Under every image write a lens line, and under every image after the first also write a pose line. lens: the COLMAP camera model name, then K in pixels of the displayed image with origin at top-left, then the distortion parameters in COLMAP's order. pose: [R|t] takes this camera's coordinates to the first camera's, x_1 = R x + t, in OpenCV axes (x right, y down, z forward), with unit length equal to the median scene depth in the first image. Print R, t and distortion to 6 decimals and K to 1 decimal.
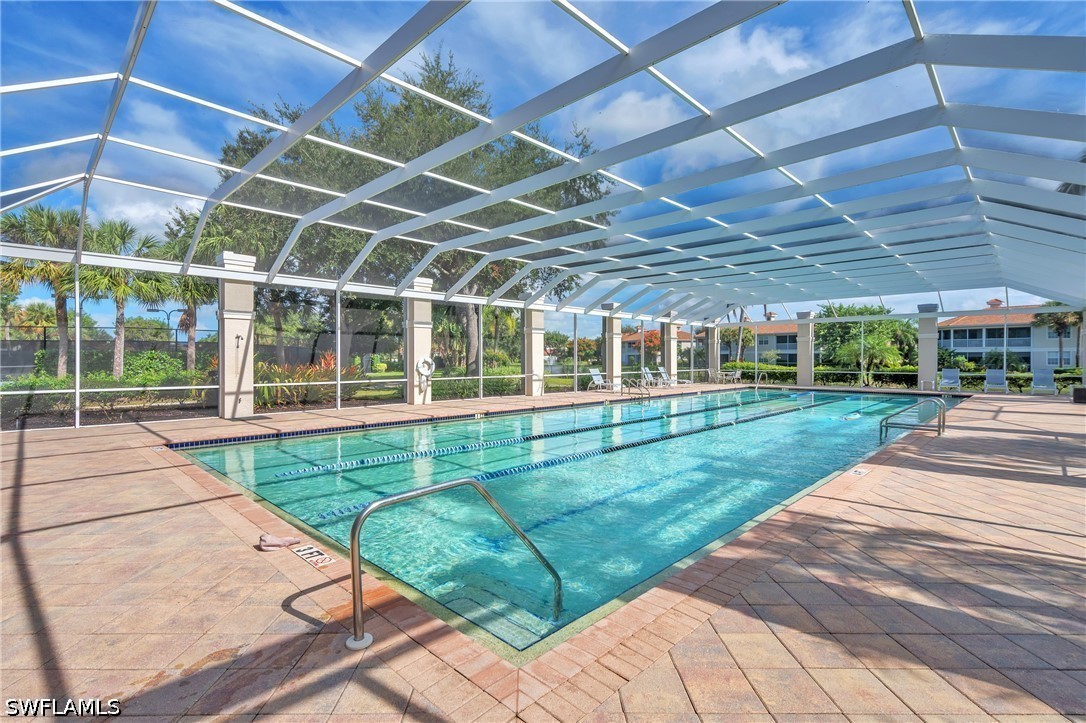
lens RADIAL K [[499.0, 0, 535.0], [0, 499.0, 360.6], [0, 0, 1]] dist [0.001845, 0.000126]
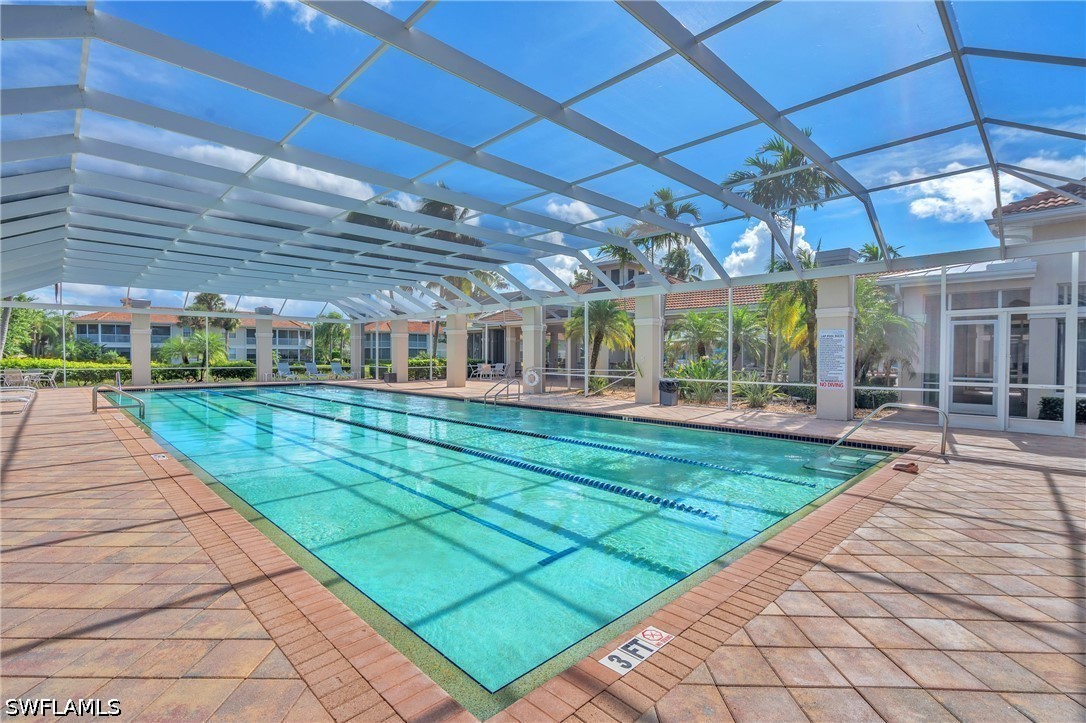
lens RADIAL K [[499.0, 0, 536.4], [0, 499.0, 360.1], [0, 0, 1]] dist [0.001845, 0.000126]
pose [[0.025637, -0.008697, 0.999633, -0.296817], [-0.000205, 0.999962, 0.008705, -0.000484], [-0.999671, -0.000428, 0.025634, 0.298650]]
